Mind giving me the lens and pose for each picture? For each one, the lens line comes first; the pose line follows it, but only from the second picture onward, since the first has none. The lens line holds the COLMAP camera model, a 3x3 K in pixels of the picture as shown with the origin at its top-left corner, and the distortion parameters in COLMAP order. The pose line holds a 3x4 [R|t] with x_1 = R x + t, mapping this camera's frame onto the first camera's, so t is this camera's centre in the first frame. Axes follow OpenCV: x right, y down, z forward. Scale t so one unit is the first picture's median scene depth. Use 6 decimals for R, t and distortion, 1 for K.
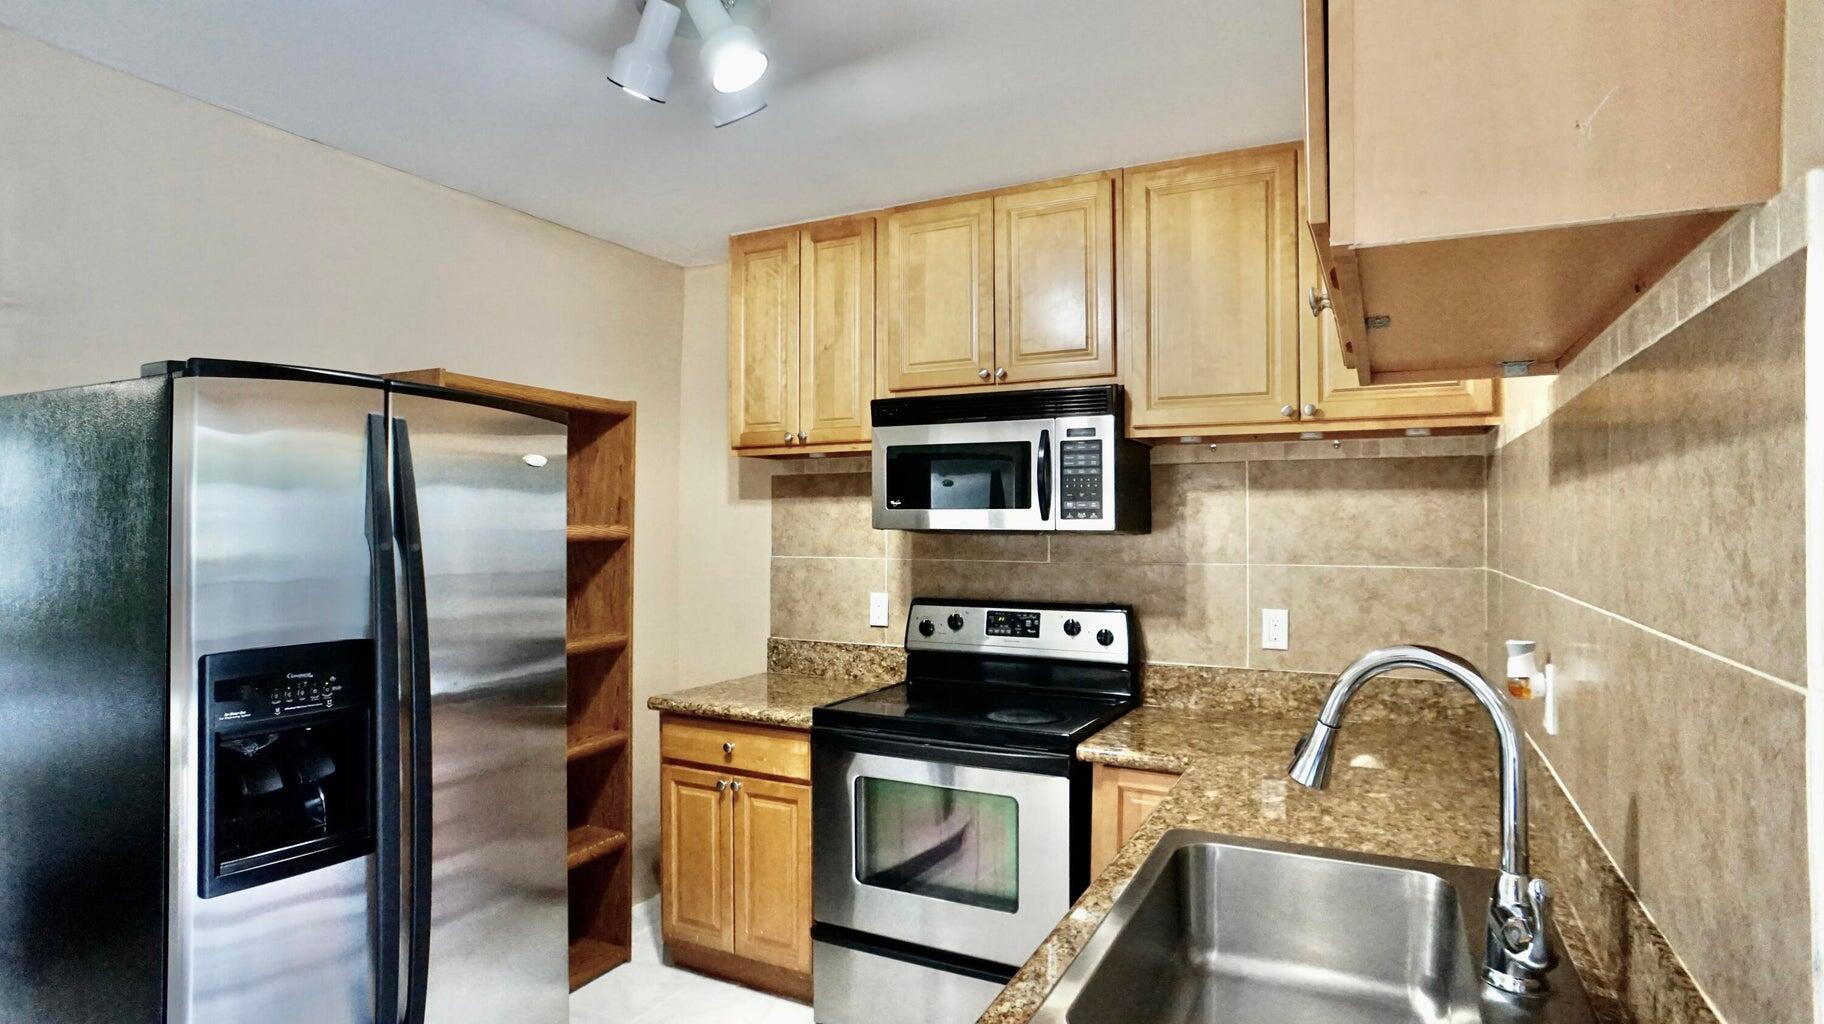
lens RADIAL K [[960.7, 0, 907.1], [0, 960.7, 516.7], [0, 0, 1]] dist [-0.004765, 0.000500]
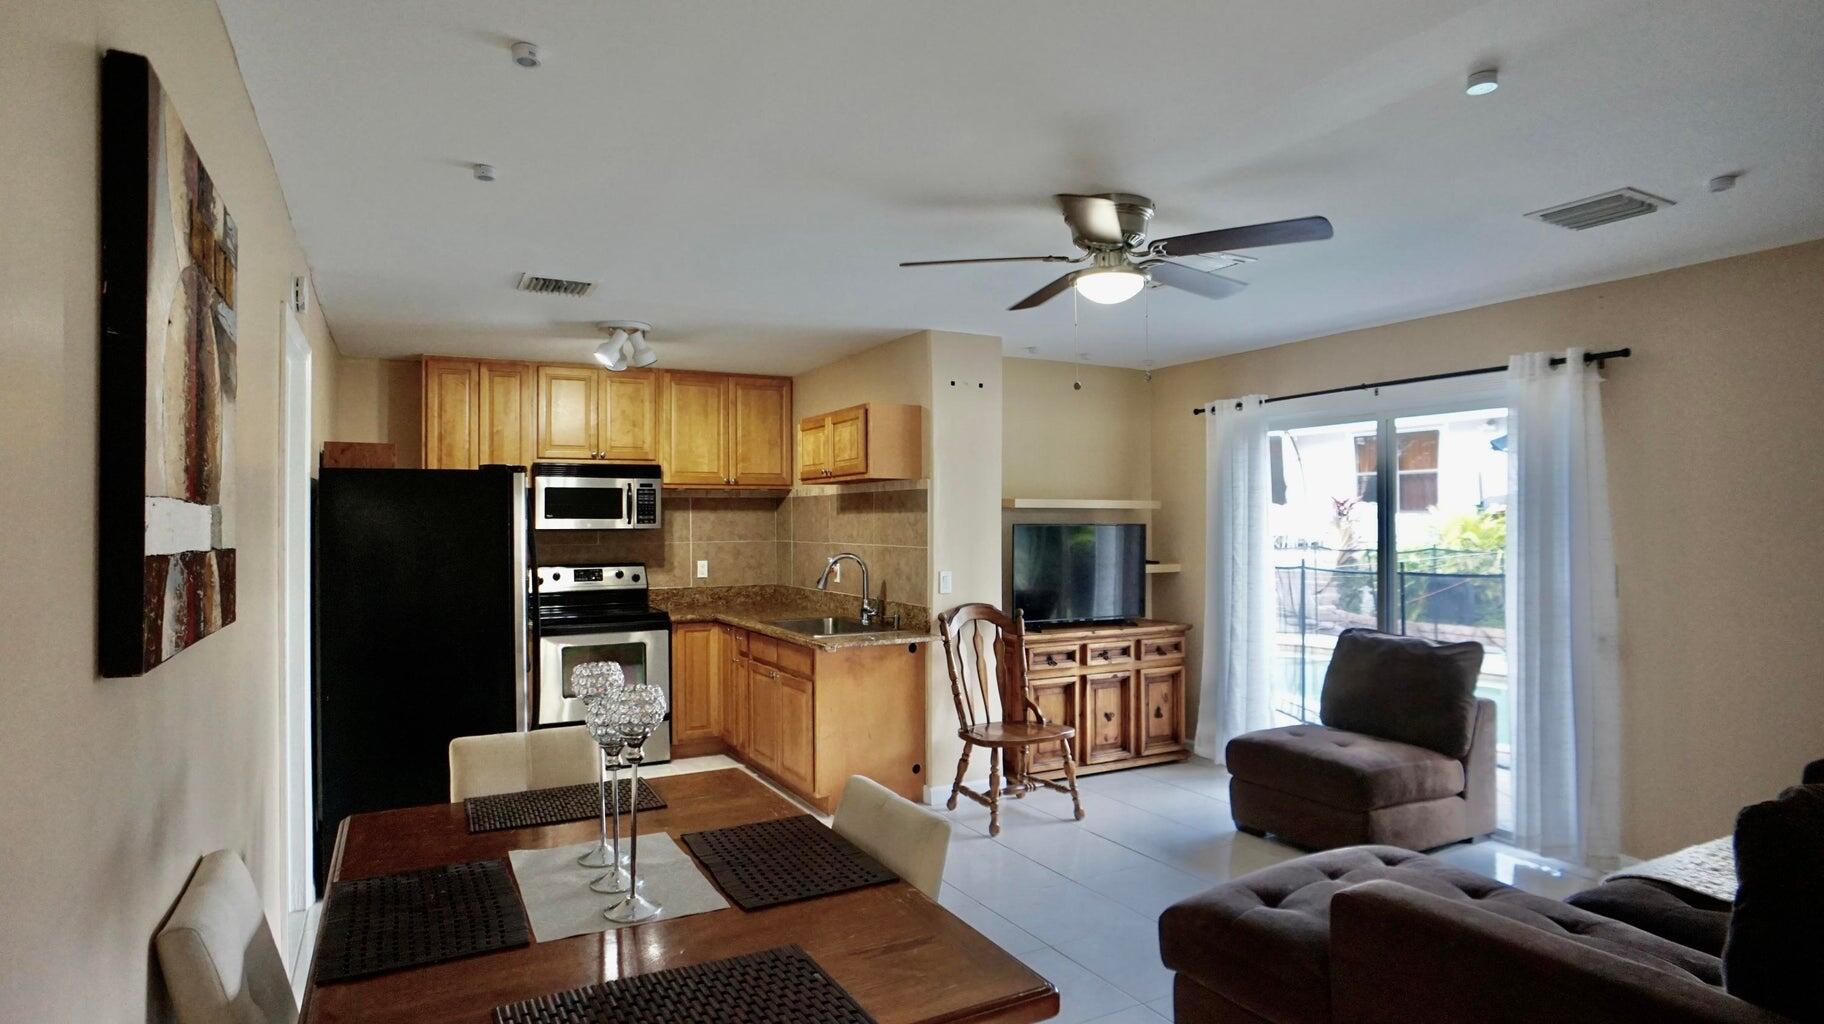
lens RADIAL K [[960.7, 0, 910.2], [0, 960.7, 514.8], [0, 0, 1]] dist [-0.004765, 0.000500]
pose [[0.577727, 0.000396, 0.816230, -1.259121], [-0.002247, 0.999997, 0.001106, -0.021164], [-0.816227, -0.002474, 0.577726, -0.790696]]
